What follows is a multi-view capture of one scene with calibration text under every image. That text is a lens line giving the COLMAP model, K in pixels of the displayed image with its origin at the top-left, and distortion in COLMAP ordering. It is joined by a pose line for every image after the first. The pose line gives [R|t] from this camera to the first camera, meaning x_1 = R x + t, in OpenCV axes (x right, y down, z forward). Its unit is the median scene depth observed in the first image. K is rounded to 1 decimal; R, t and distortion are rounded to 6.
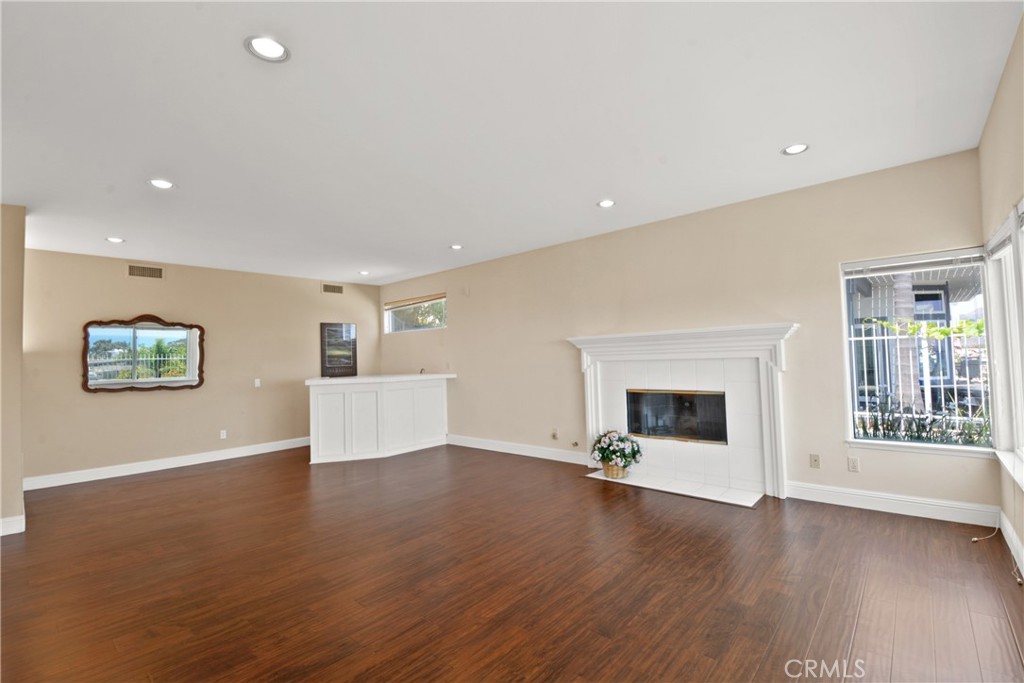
lens RADIAL K [[448.8, 0, 529.2], [0, 448.8, 338.3], [0, 0, 1]] dist [-0.000045, -0.012166]
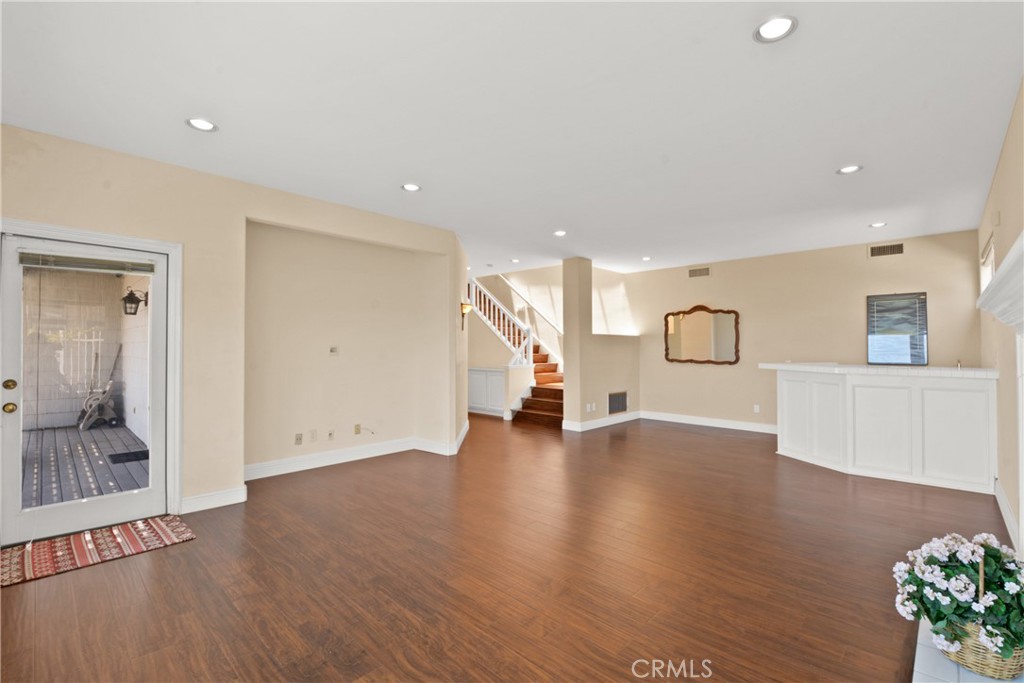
lens RADIAL K [[454.5, 0, 523.4], [0, 454.5, 338.5], [0, 0, 1]] dist [0.026342, -0.027731]
pose [[-0.046534, 0.011055, -0.998856, 0.497495], [0.043259, 0.999023, 0.009041, 0.009873], [0.997980, -0.042789, -0.046967, 0.540338]]
